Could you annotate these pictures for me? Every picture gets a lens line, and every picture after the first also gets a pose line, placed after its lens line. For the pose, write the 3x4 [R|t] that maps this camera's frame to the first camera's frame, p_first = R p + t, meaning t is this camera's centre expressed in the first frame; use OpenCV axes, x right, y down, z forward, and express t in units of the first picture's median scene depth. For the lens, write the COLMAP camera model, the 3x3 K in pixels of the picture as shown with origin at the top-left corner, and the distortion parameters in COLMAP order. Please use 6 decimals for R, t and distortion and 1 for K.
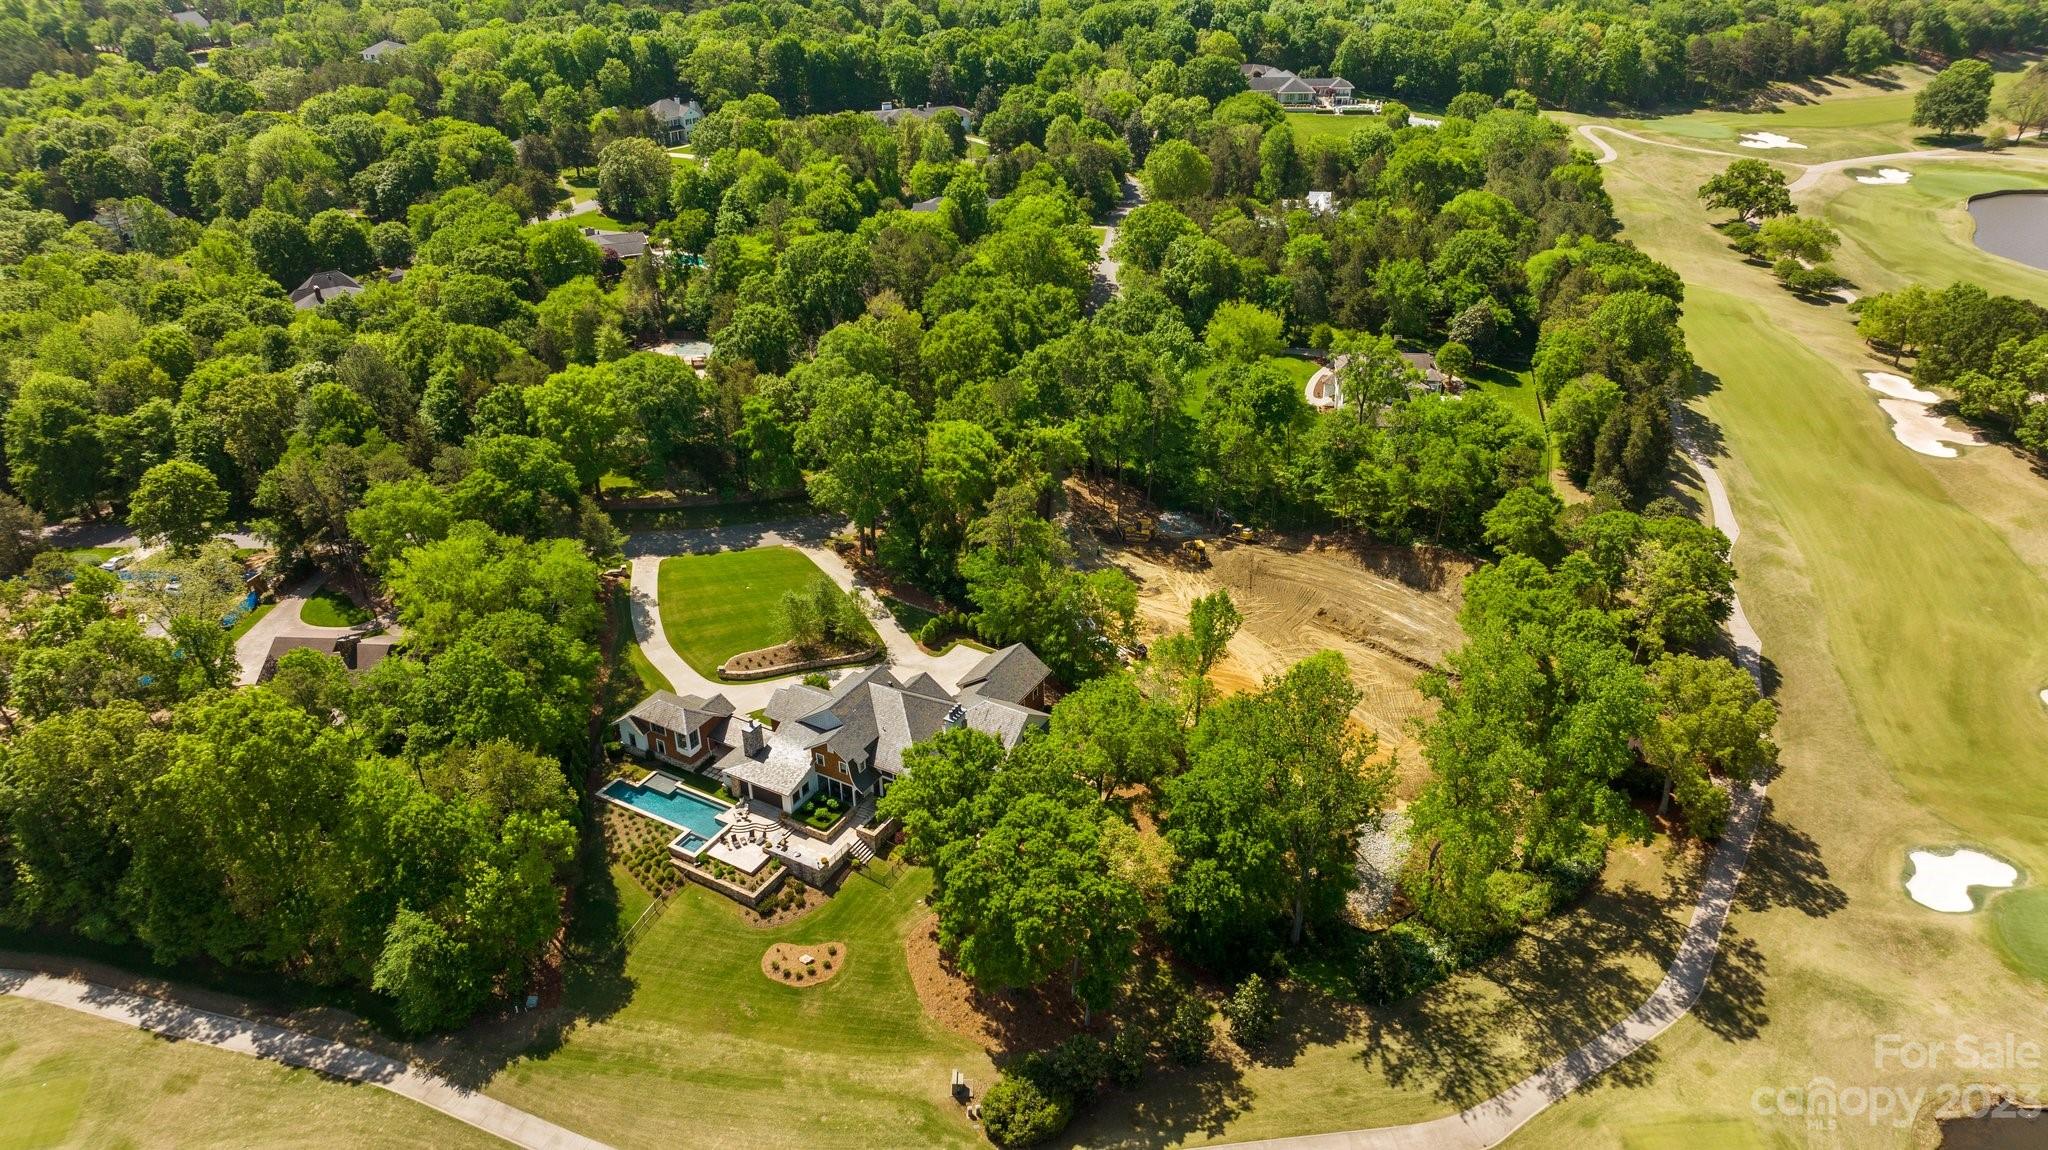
lens RADIAL K [[1463.2, 0, 1024.0], [0, 1463.2, 575.0], [0, 0, 1]] dist [-0.013321, 0.006796]
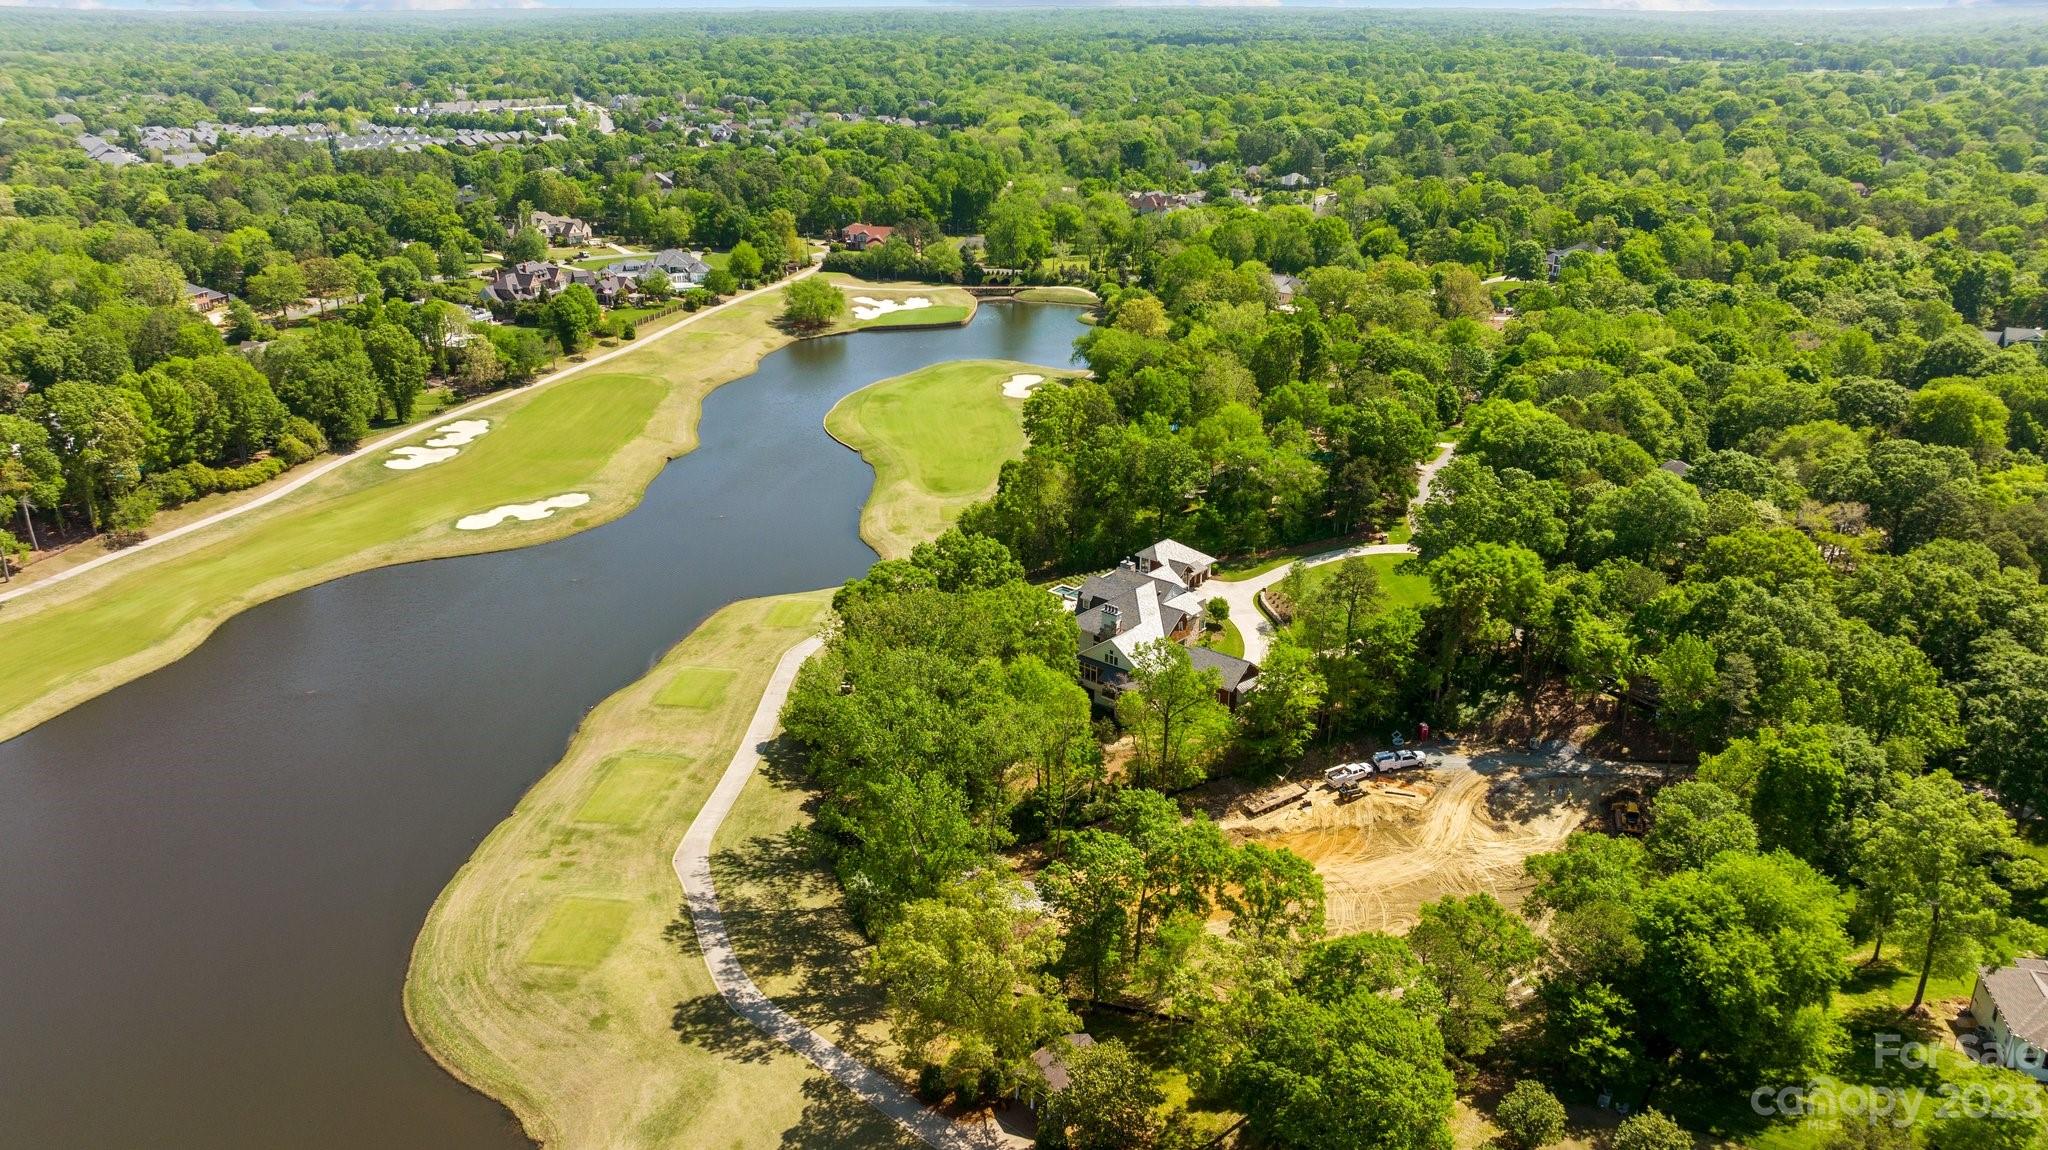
lens RADIAL K [[1494.7, 0, 1024.0], [0, 1494.7, 575.0], [0, 0, 1]] dist [-0.012463, -0.005547]
pose [[-0.195726, 0.351790, -0.915388, 1.148502], [-0.472885, 0.783889, 0.402365, -0.415803], [0.859111, 0.511627, 0.012928, 0.912335]]
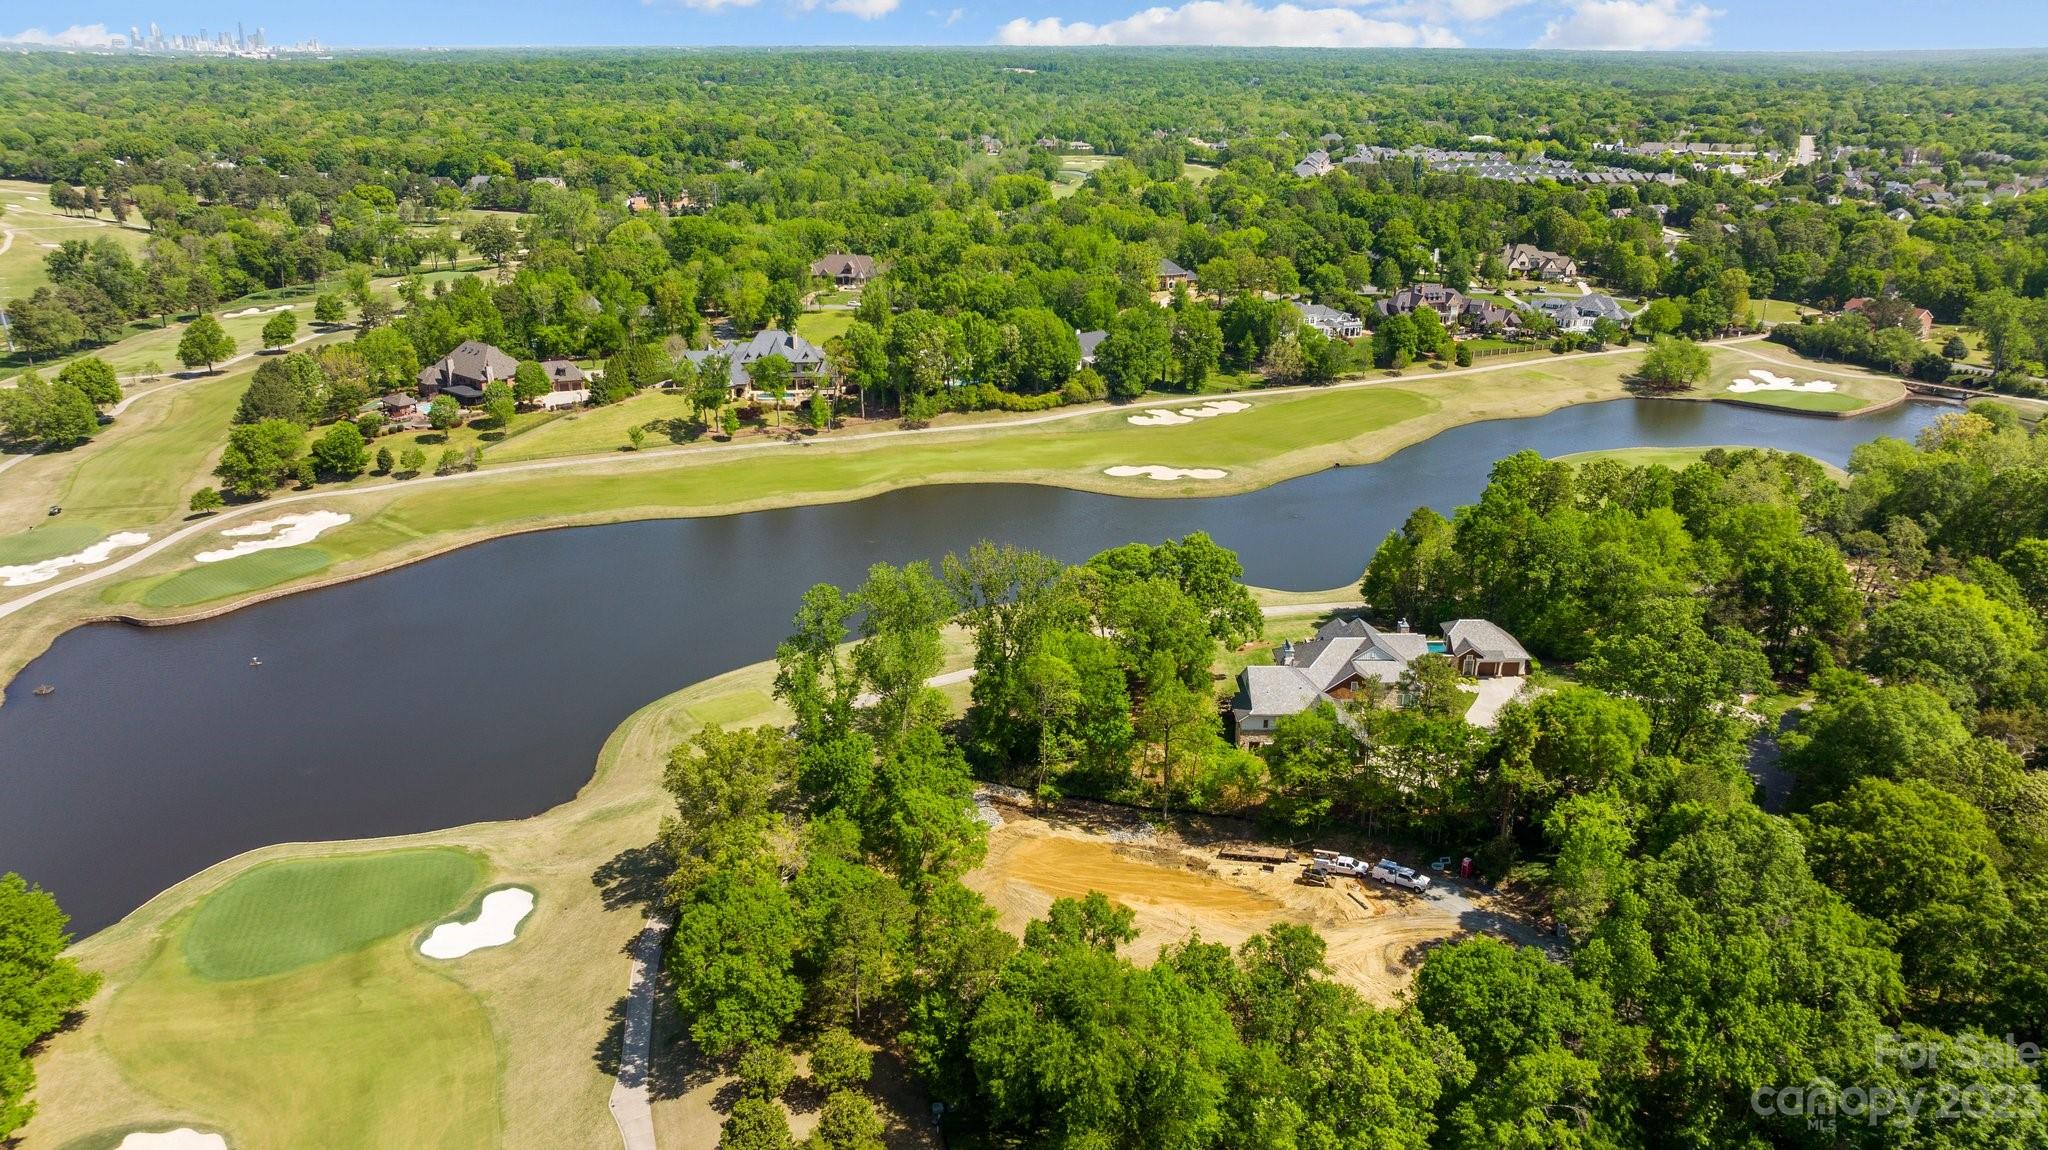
lens RADIAL K [[1466.6, 0, 1024.0], [0, 1466.6, 575.0], [0, 0, 1]] dist [-0.015733, 0.001133]
pose [[-0.866781, 0.167336, -0.469775, 0.762755], [-0.246280, 0.675492, 0.695023, -0.798647], [0.433632, 0.718129, -0.544292, 1.572105]]
